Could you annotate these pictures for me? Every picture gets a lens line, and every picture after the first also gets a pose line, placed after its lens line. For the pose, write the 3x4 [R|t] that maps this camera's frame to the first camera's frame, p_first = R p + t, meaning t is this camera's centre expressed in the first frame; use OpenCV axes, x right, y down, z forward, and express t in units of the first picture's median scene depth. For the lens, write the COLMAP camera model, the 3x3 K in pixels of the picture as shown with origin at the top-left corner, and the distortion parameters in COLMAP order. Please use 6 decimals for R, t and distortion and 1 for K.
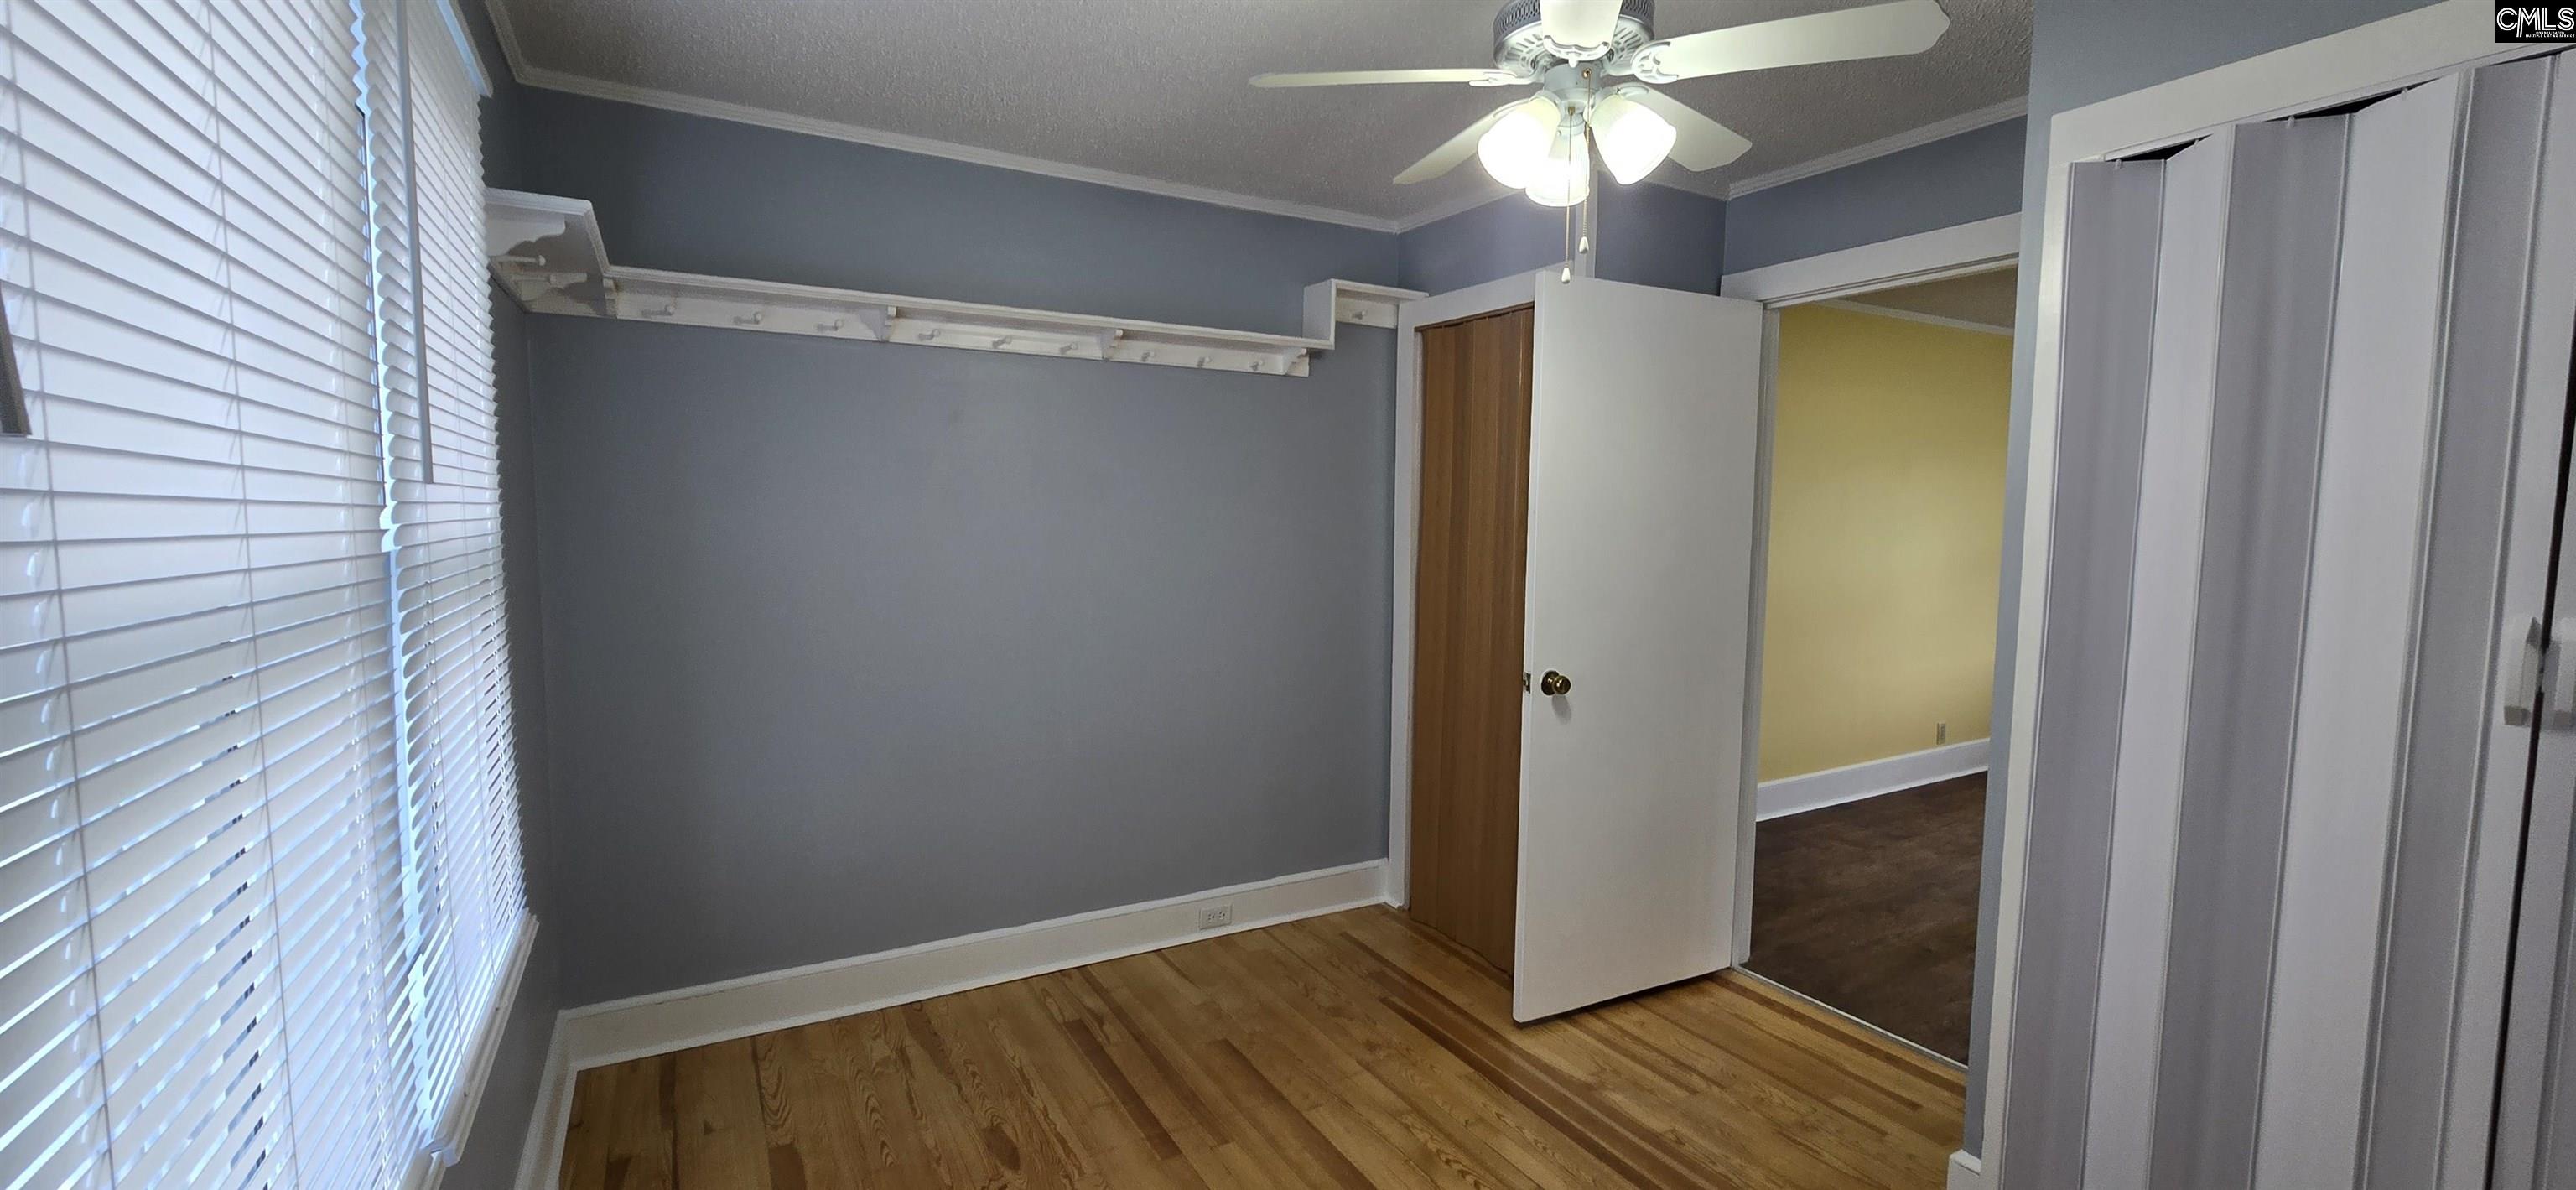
lens RADIAL K [[1046.7, 0, 1305.6], [0, 1046.7, 599.7], [0, 0, 1]] dist [-0.001728, -0.000164]
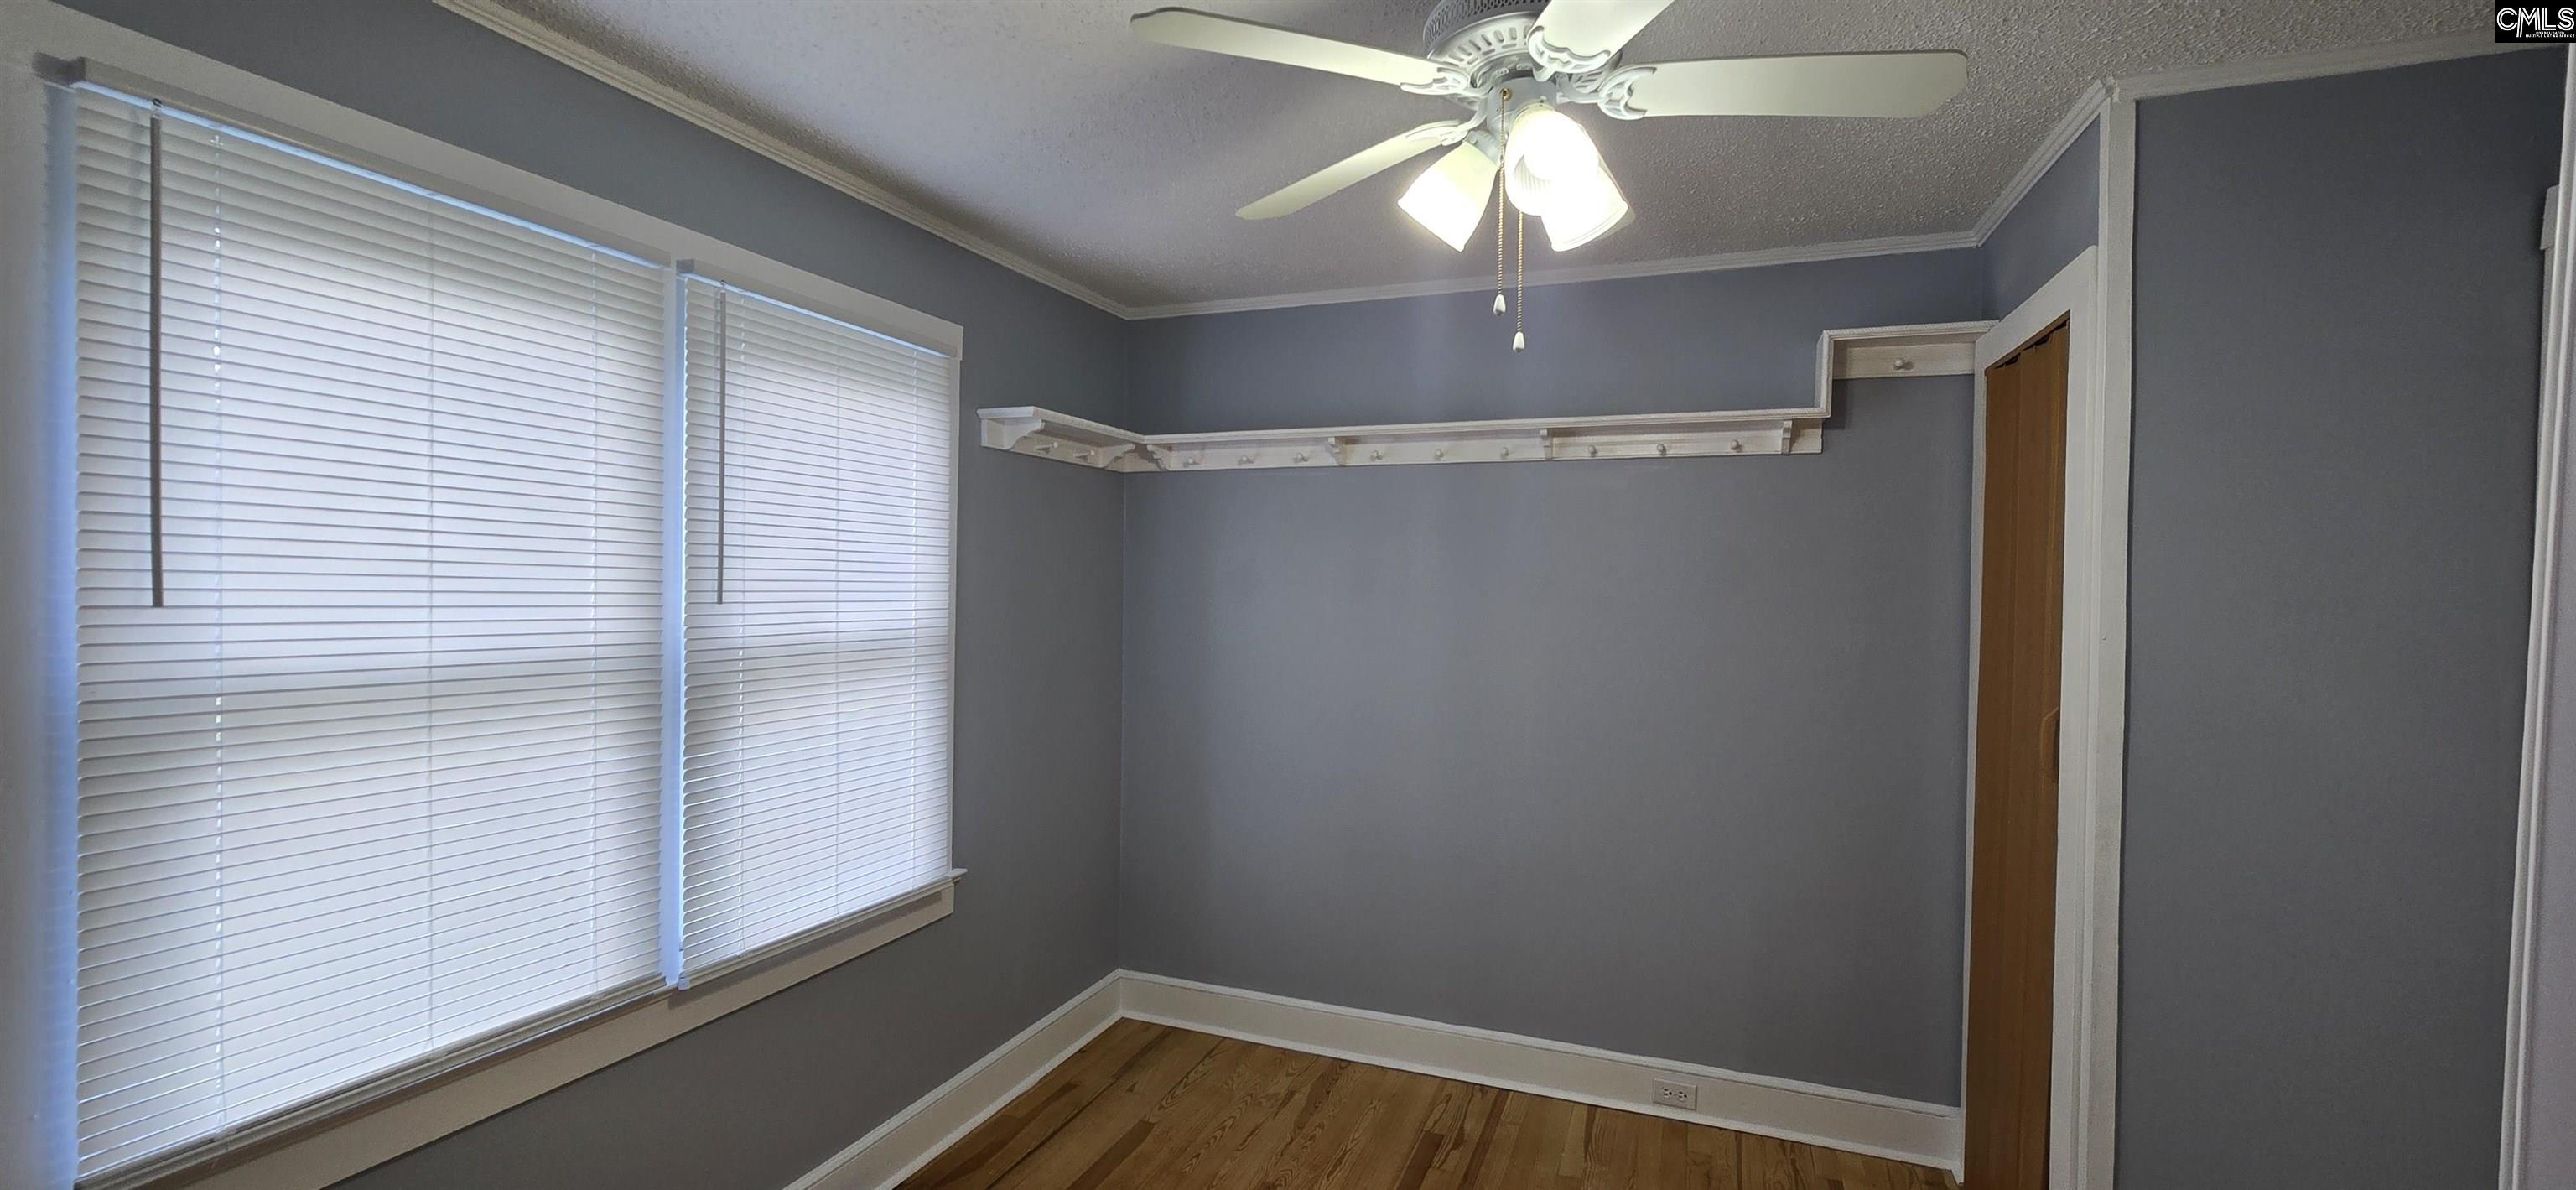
lens RADIAL K [[1046.7, 0, 1305.2], [0, 1046.7, 602.9], [0, 0, 1]] dist [-0.001728, -0.000164]
pose [[0.633863, 0.011654, -0.773358, 0.454751], [-0.074326, 0.996177, -0.045907, -0.039138], [0.769866, 0.086580, 0.632305, 0.242980]]
